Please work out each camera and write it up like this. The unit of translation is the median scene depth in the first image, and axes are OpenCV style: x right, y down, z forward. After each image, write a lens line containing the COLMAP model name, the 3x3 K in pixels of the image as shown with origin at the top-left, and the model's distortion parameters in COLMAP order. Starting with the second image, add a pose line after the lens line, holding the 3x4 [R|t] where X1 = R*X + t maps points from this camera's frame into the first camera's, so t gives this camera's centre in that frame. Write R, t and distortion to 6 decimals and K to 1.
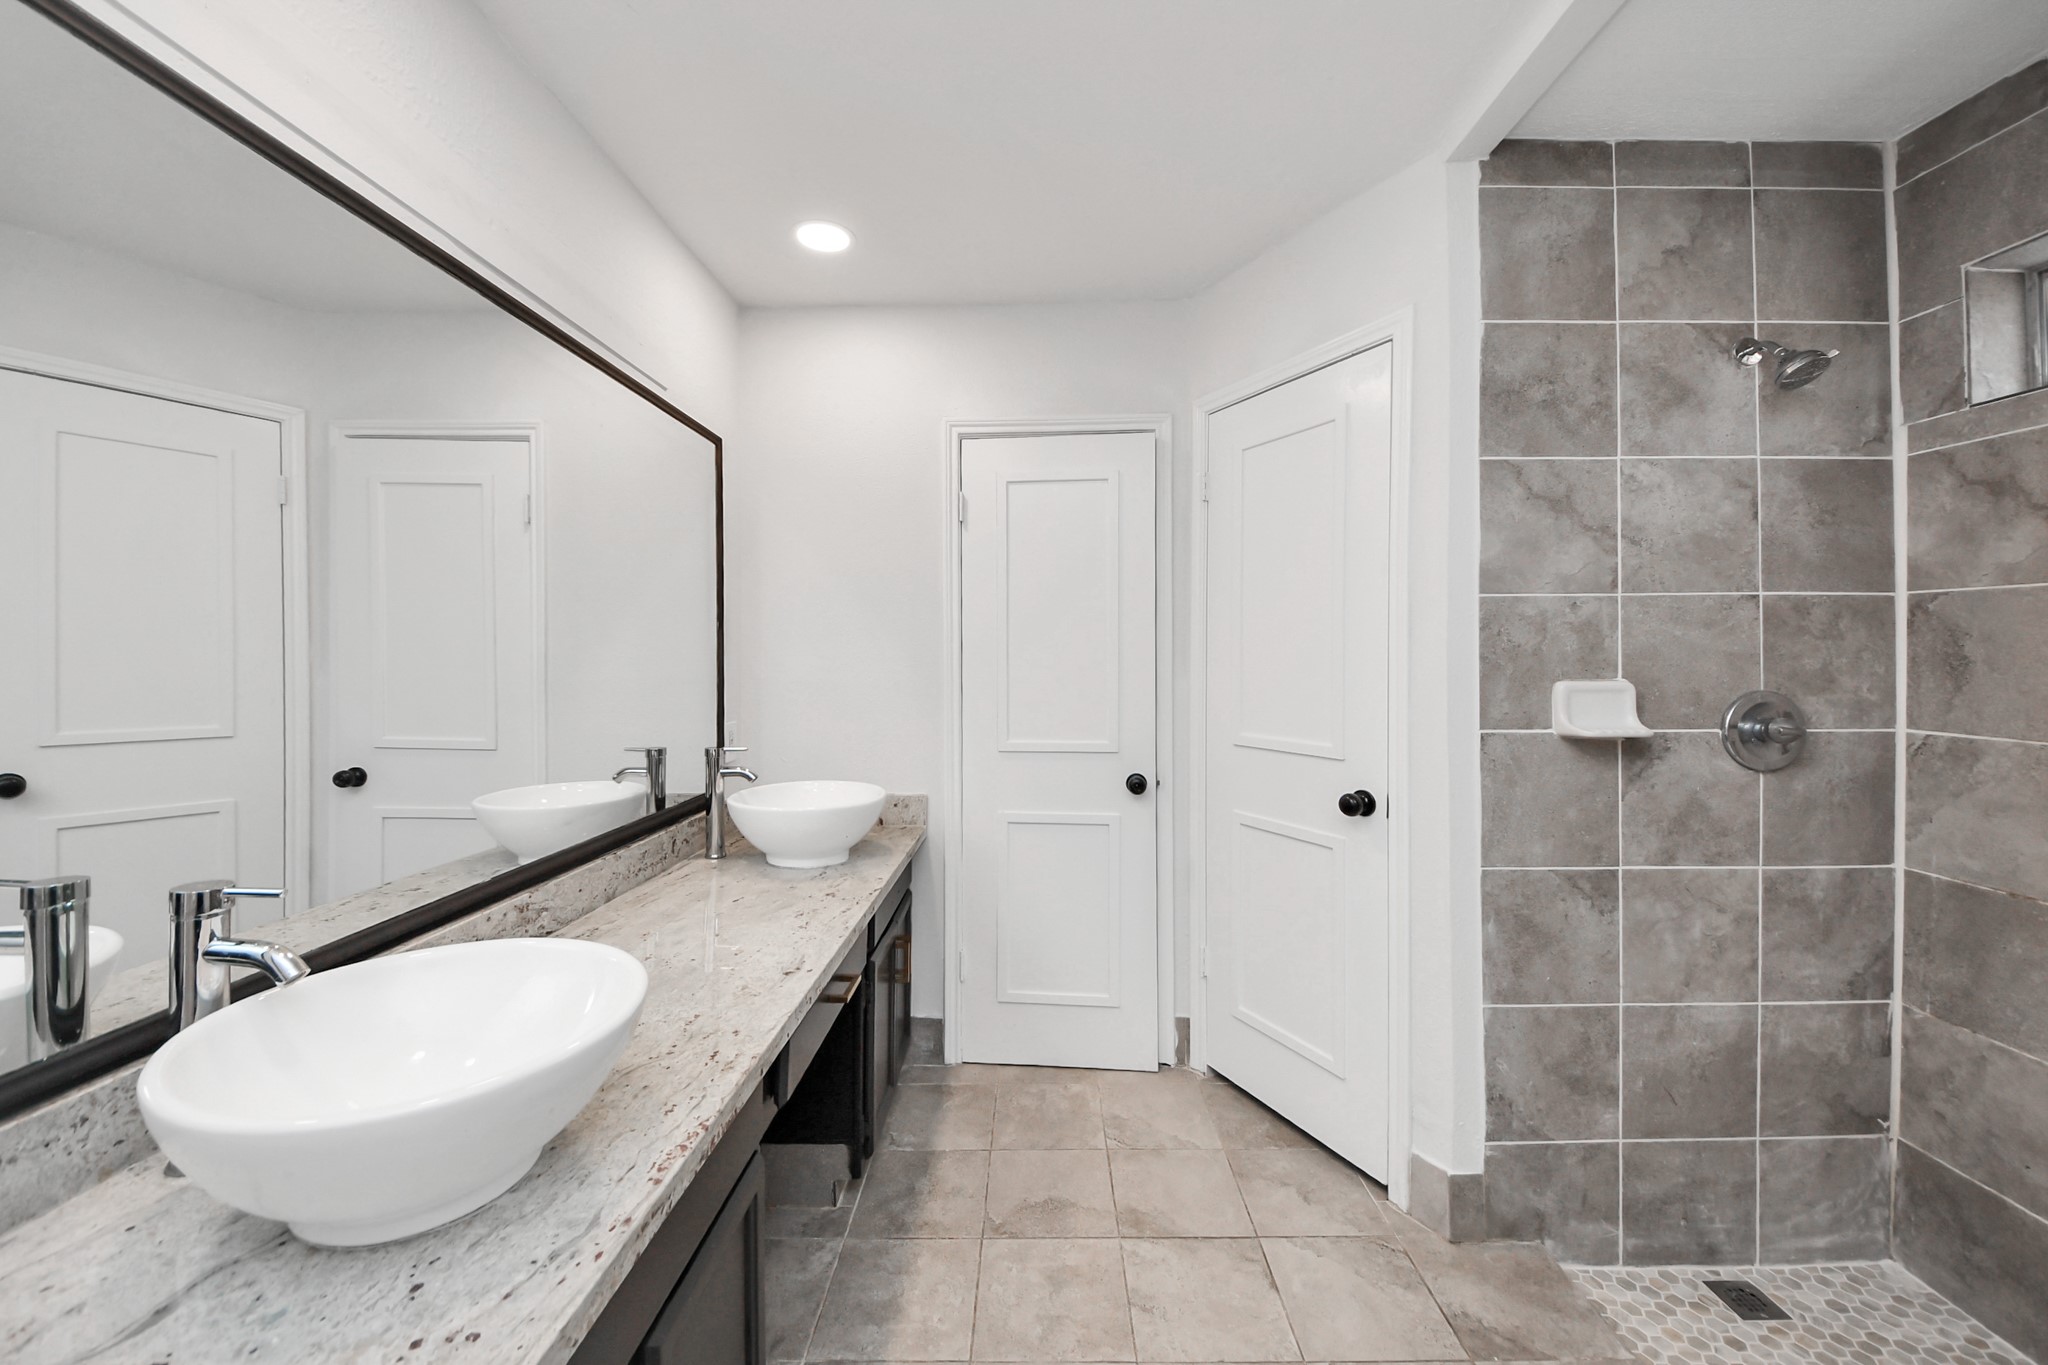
lens RADIAL K [[746.2, 0, 1016.6], [0, 746.2, 652.0], [0, 0, 1]] dist [0.003810, -0.001740]
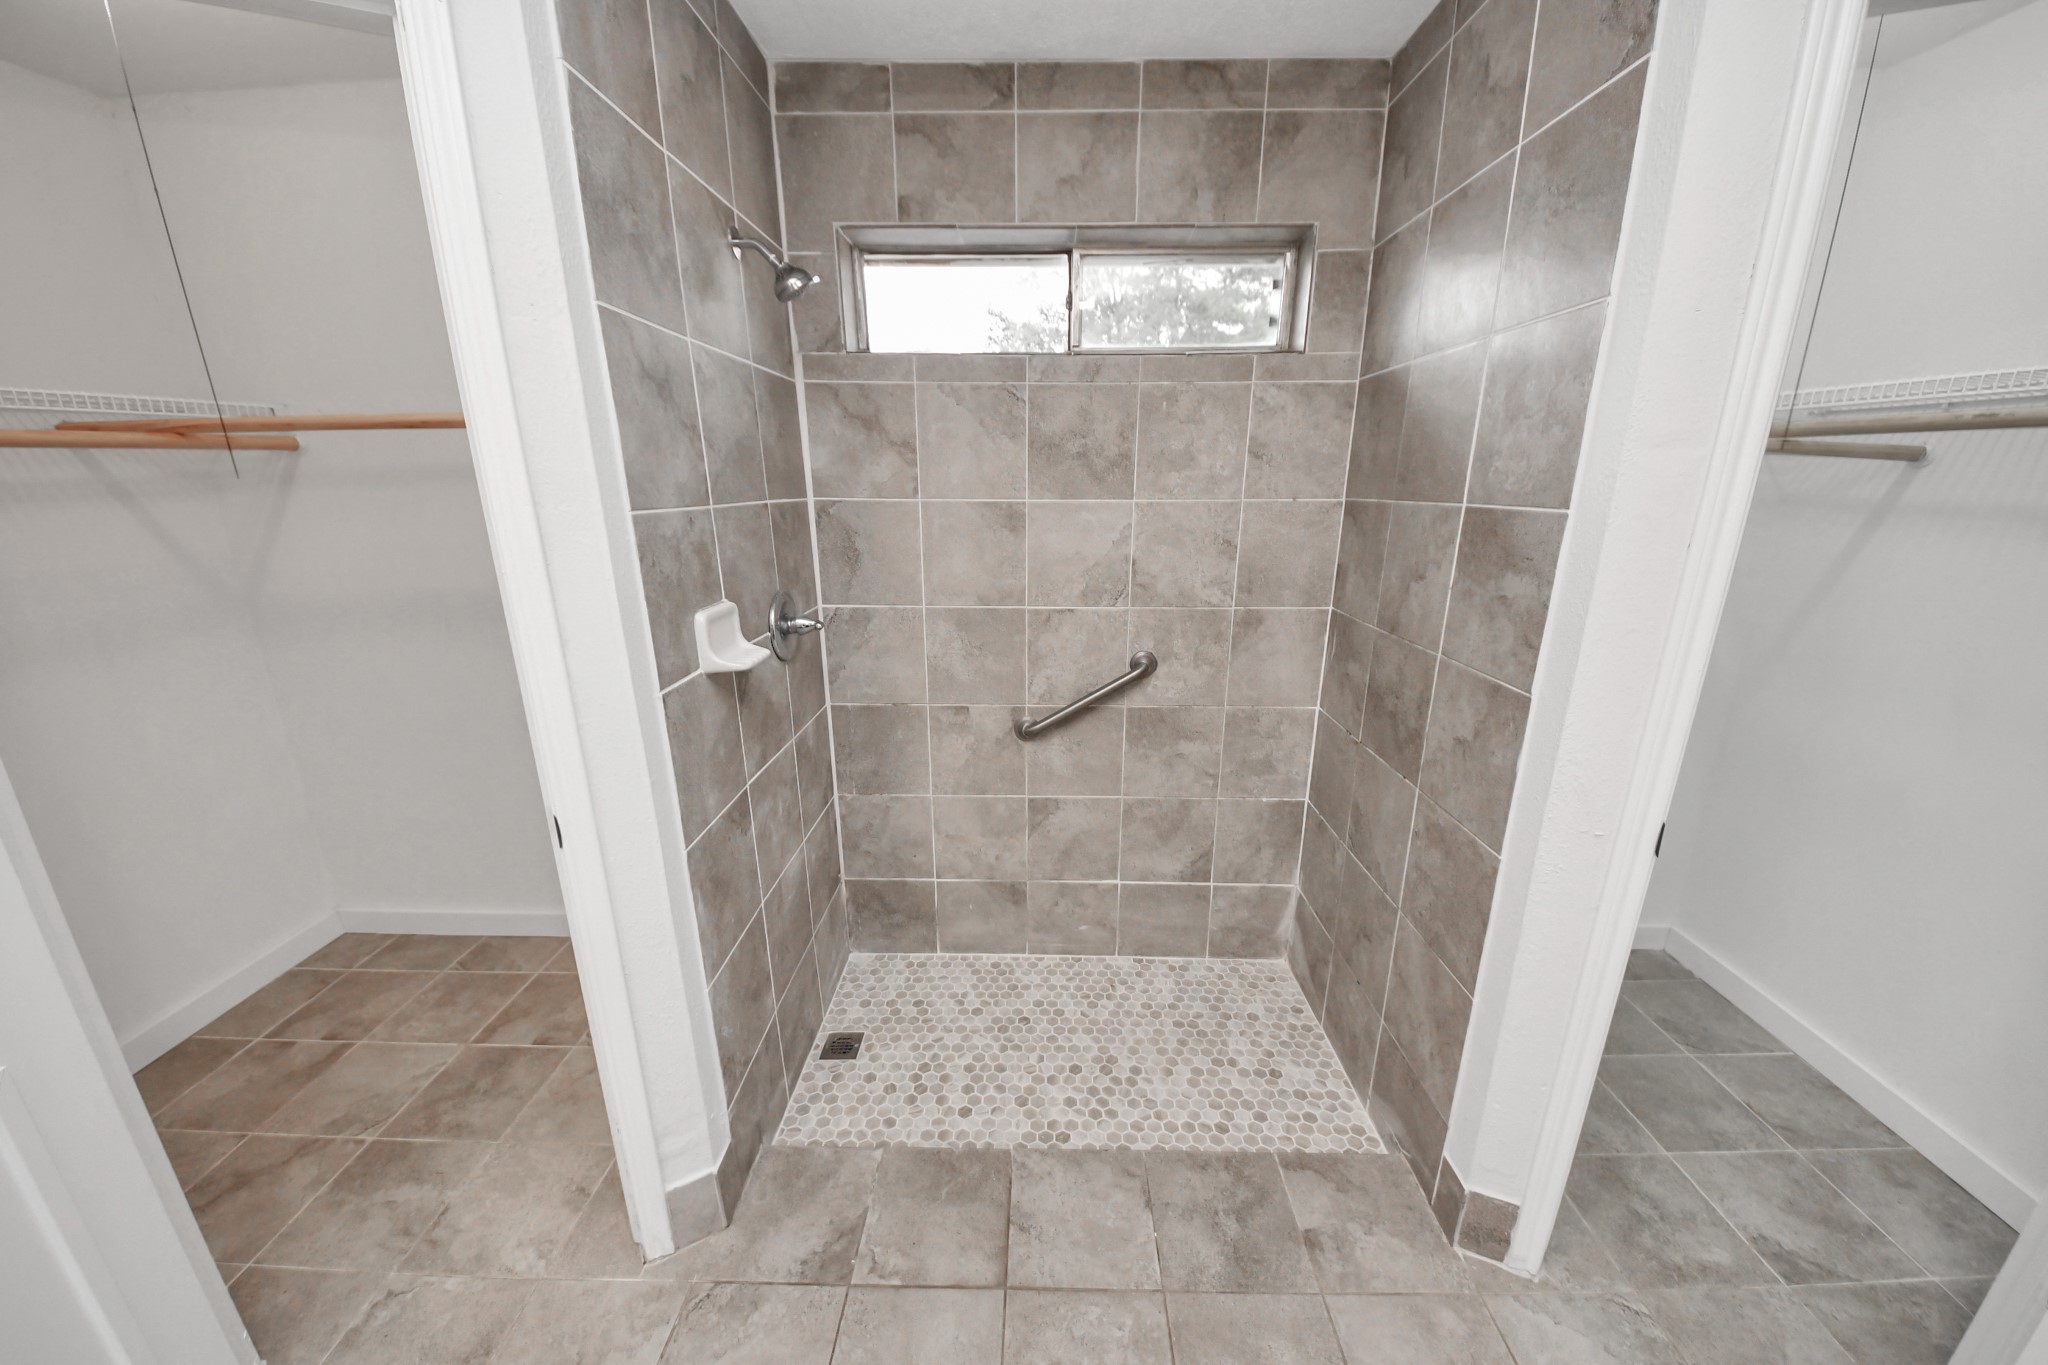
lens RADIAL K [[746.2, 0, 1024.9], [0, 746.2, 699.0], [0, 0, 1]] dist [0.003810, -0.001740]
pose [[-0.014198, -0.284499, 0.958571, -0.139730], [0.007989, 0.958605, 0.284628, -0.111821], [-0.999867, 0.011699, -0.011337, 0.661996]]
